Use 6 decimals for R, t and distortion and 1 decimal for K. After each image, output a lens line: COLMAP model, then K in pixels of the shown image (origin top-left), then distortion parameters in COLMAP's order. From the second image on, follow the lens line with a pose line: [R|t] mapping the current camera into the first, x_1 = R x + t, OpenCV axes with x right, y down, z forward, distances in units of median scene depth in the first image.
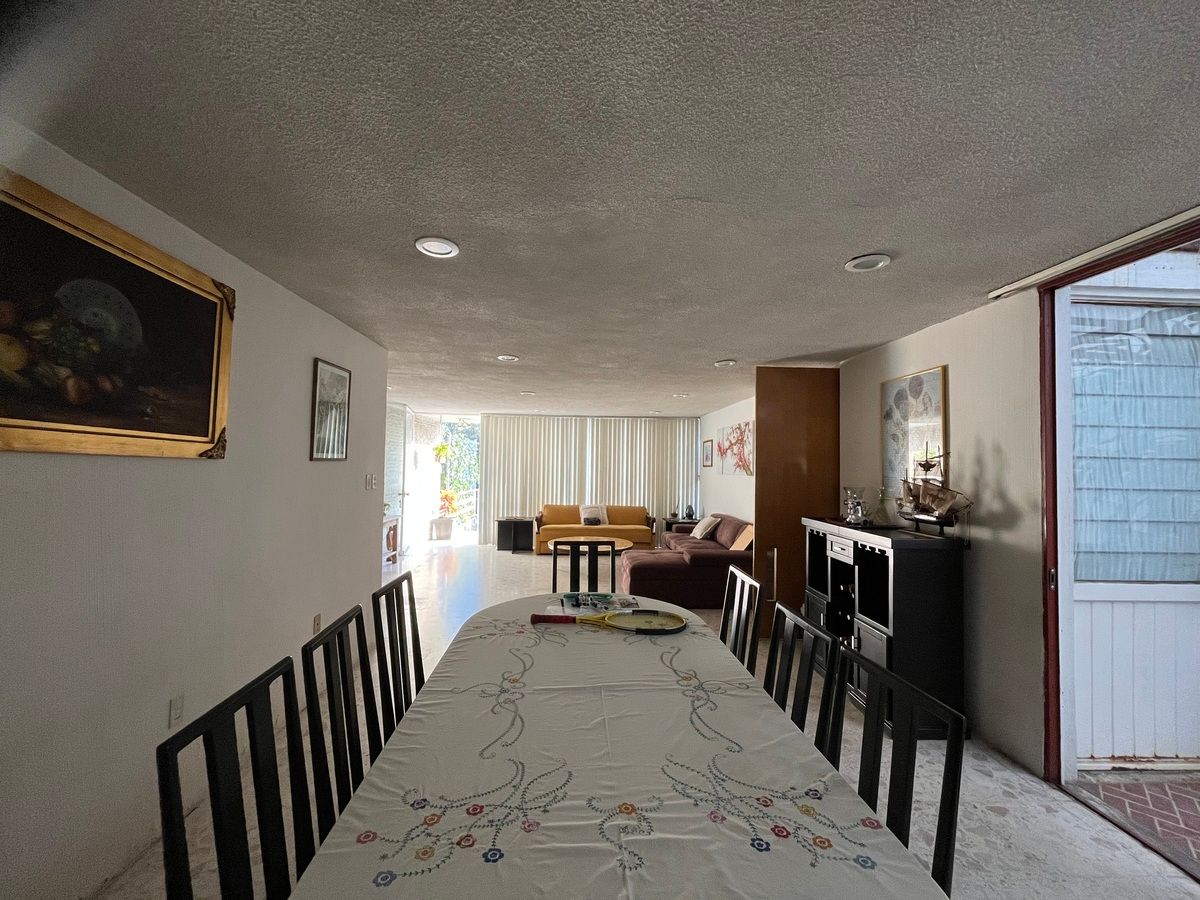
lens RADIAL K [[483.7, 0, 596.9], [0, 483.7, 452.9], [0, 0, 1]] dist [-0.001864, -0.000420]
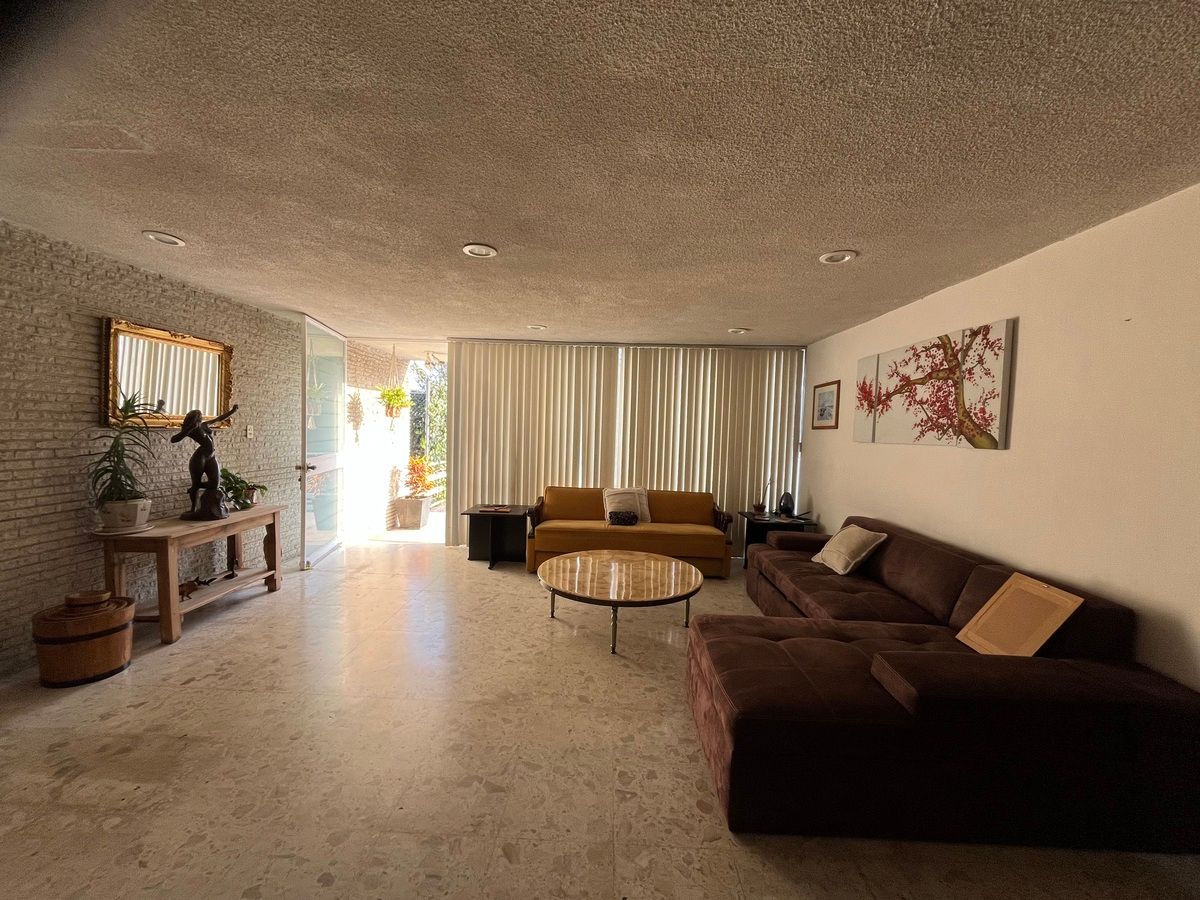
lens RADIAL K [[483.7, 0, 596.9], [0, 483.7, 452.9], [0, 0, 1]] dist [-0.001864, -0.000420]
pose [[0.997836, 0.017420, -0.063407, -0.005821], [-0.012510, 0.996951, 0.077017, 0.015957], [0.064555, -0.076057, 0.995011, 0.396186]]
